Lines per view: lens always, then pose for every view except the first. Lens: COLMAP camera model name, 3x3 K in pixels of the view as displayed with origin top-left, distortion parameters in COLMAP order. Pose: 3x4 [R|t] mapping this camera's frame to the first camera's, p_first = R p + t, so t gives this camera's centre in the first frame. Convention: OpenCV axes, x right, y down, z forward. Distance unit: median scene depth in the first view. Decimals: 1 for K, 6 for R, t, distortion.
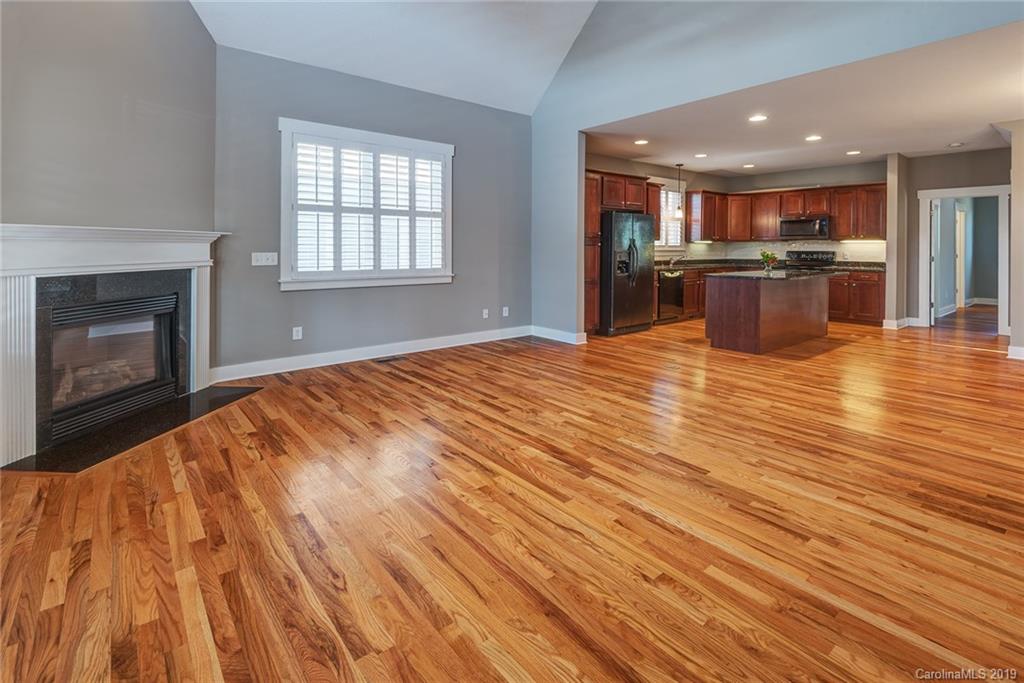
lens RADIAL K [[452.9, 0, 508.0], [0, 452.9, 249.8], [0, 0, 1]] dist [0.004483, -0.001626]
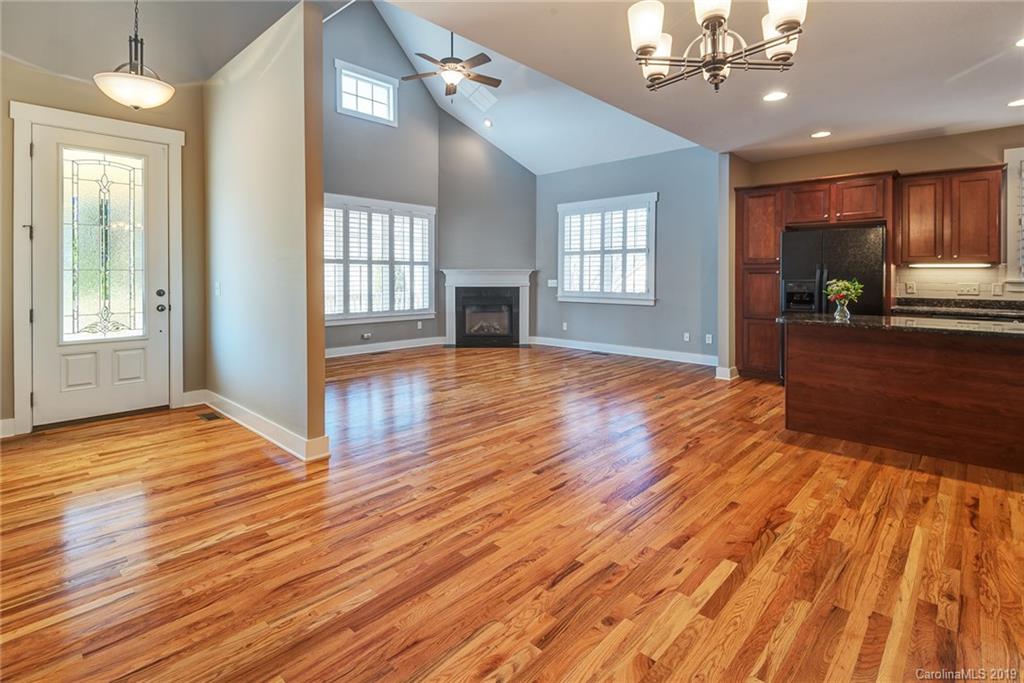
lens RADIAL K [[494.0, 0, 497.1], [0, 494.0, 273.2], [0, 0, 1]] dist [0.011992, -0.008426]
pose [[0.123982, -0.011968, -0.992212, 0.973044], [-0.012067, 0.999835, -0.013568, 0.007593], [0.992211, 0.013655, 0.123817, 0.358902]]
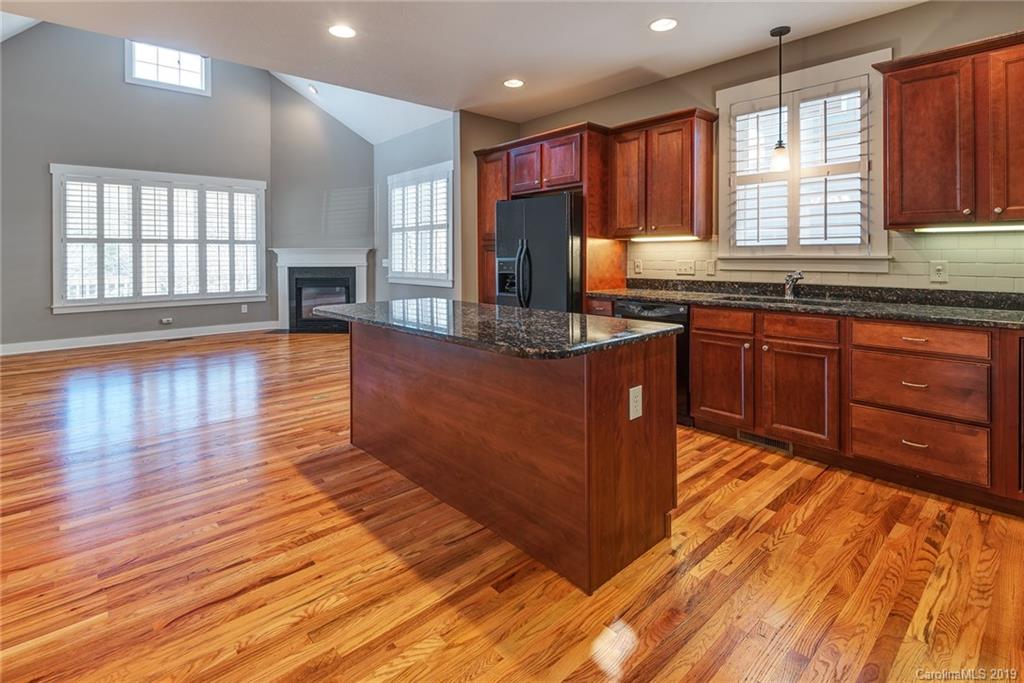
lens RADIAL K [[494.0, 0, 507.9], [0, 494.0, 257.5], [0, 0, 1]] dist [0.011992, -0.008426]
pose [[0.060580, 0.000299, -0.998163, 0.917060], [-0.002887, 0.999996, 0.000125, 0.001483], [0.998159, 0.002874, 0.060581, 0.883664]]
